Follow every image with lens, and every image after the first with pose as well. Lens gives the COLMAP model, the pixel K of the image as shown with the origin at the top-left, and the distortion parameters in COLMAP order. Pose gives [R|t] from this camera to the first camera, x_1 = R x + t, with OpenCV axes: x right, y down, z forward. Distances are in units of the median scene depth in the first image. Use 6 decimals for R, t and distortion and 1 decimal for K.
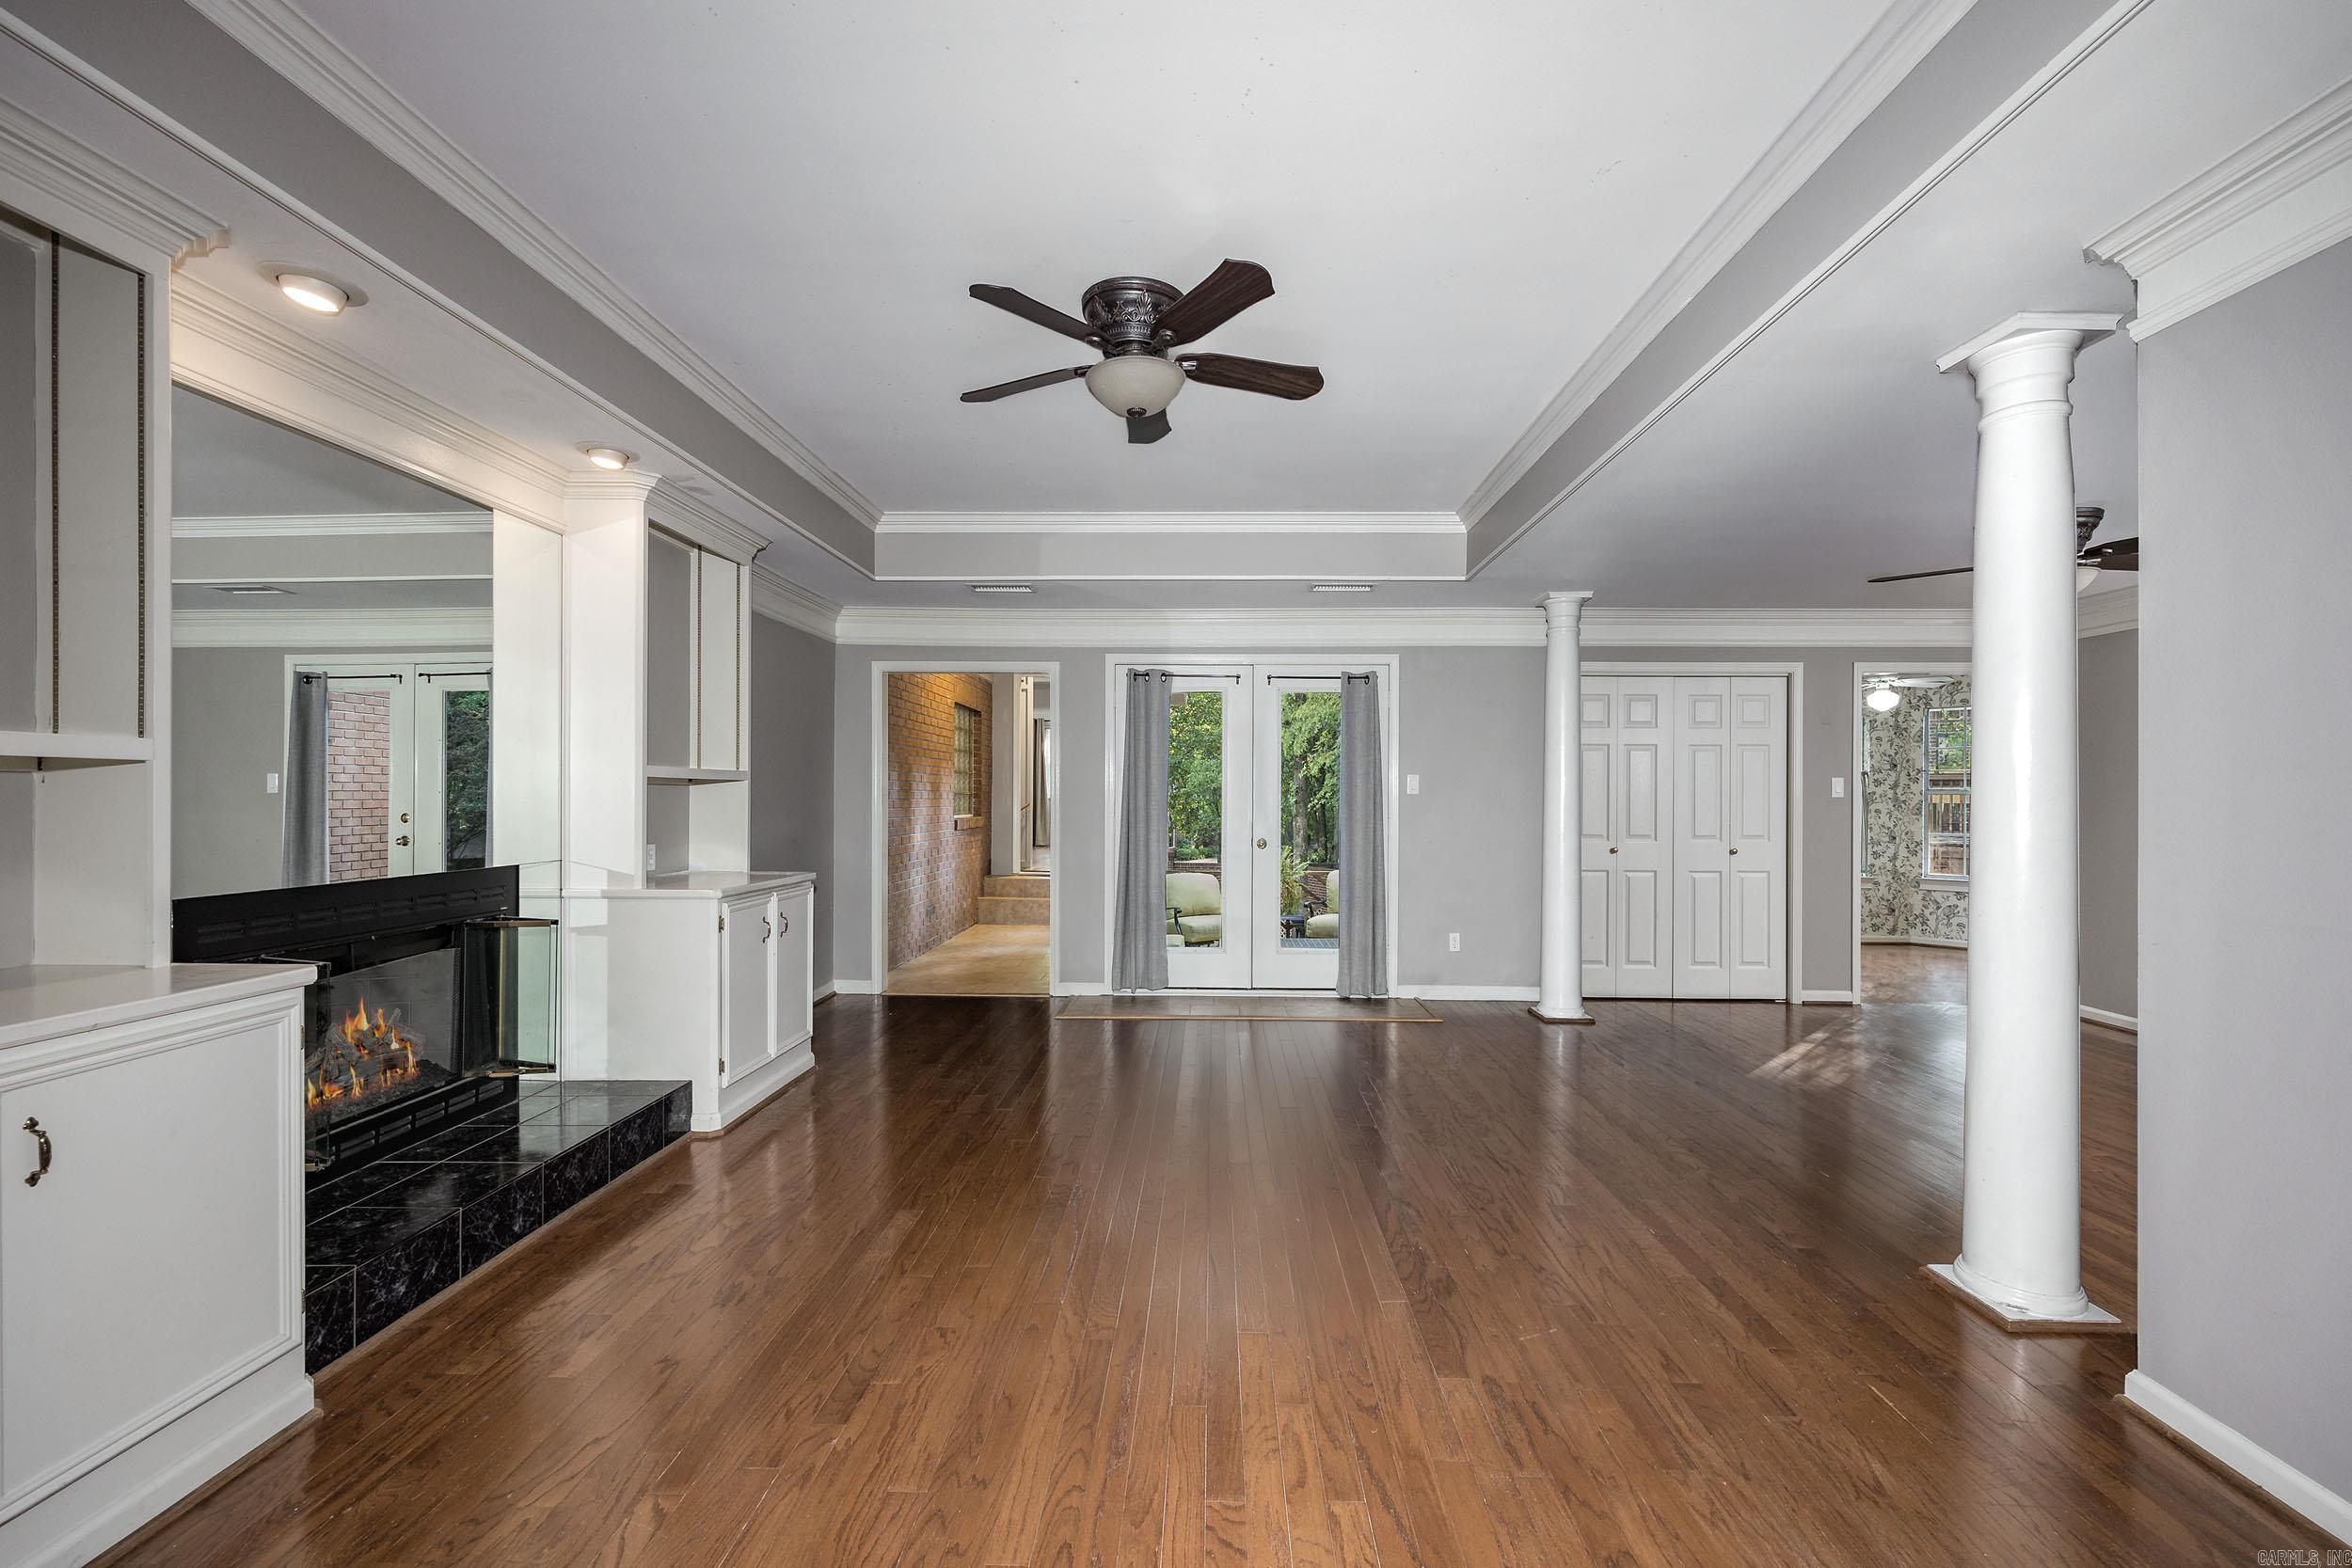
lens RADIAL K [[1003.2, 0, 1181.6], [0, 1003.2, 797.1], [0, 0, 1]] dist [-0.003110, -0.000224]
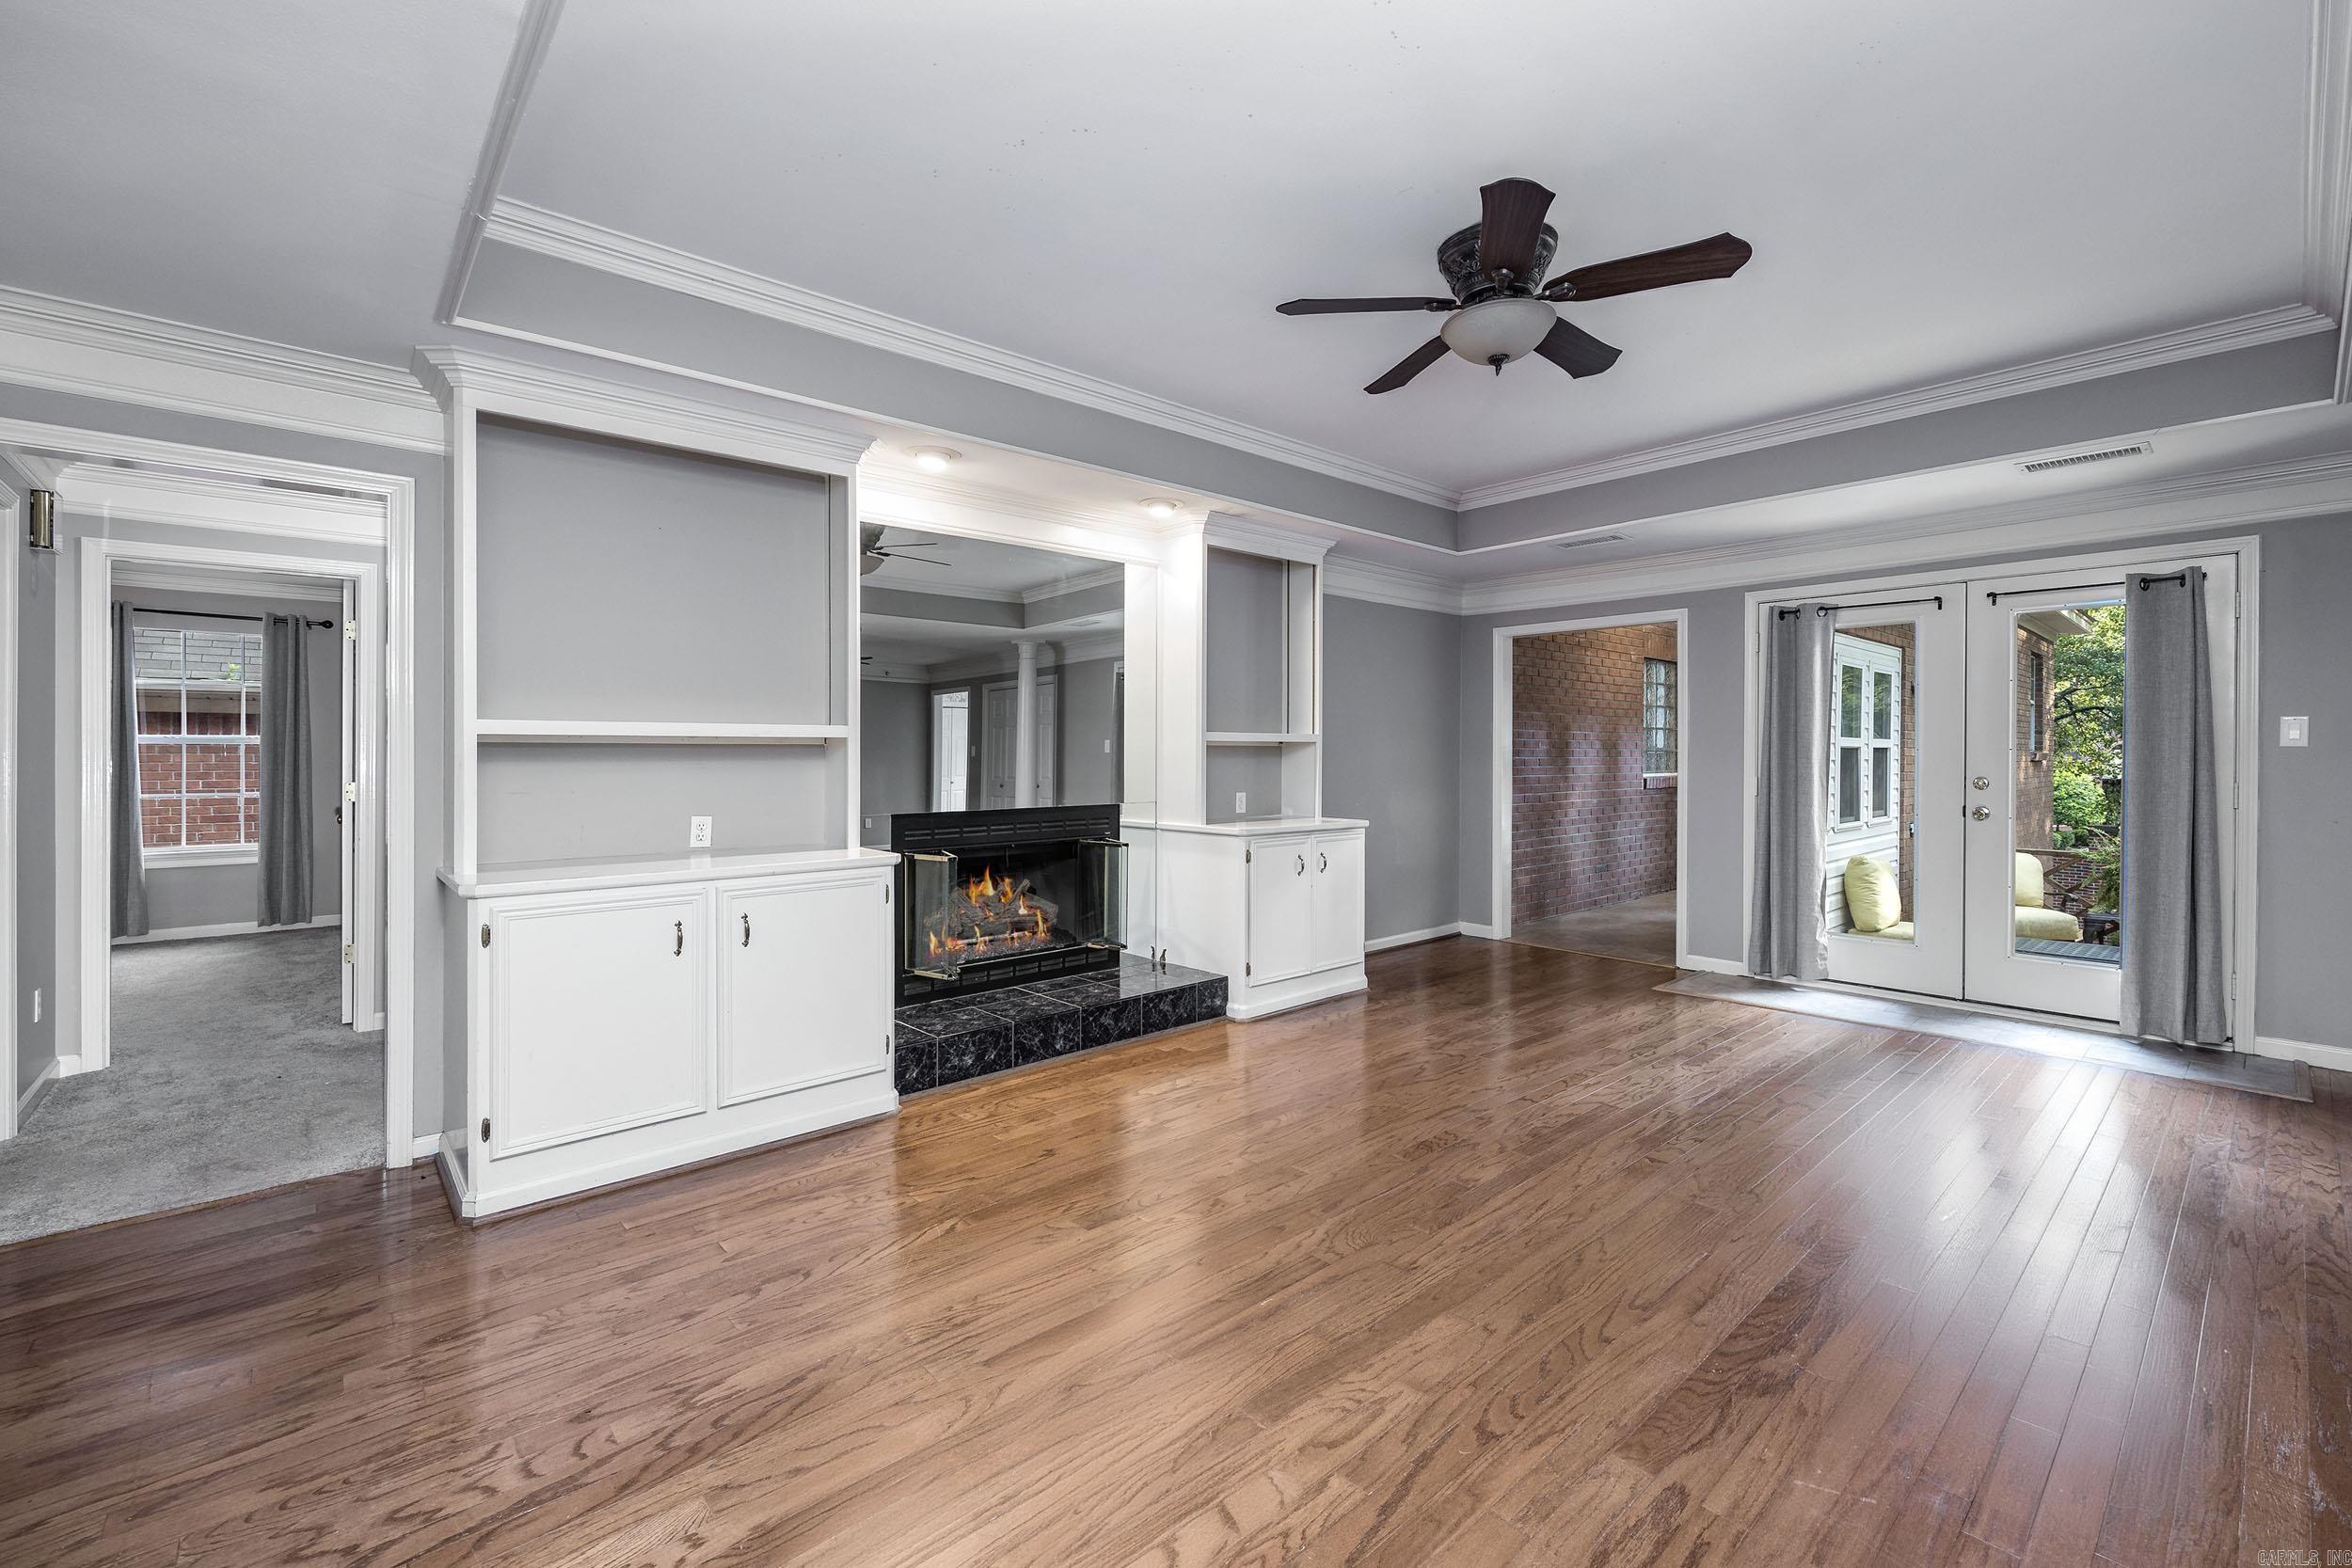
lens RADIAL K [[928.7, 0, 1170.2], [0, 928.7, 761.1], [0, 0, 1]] dist [-0.000398, 0.000008]
pose [[0.692478, -0.000374, -0.721439, 0.346713], [0.004574, 0.999982, 0.003872, 0.001427], [0.721424, -0.005981, 0.692467, 0.129340]]
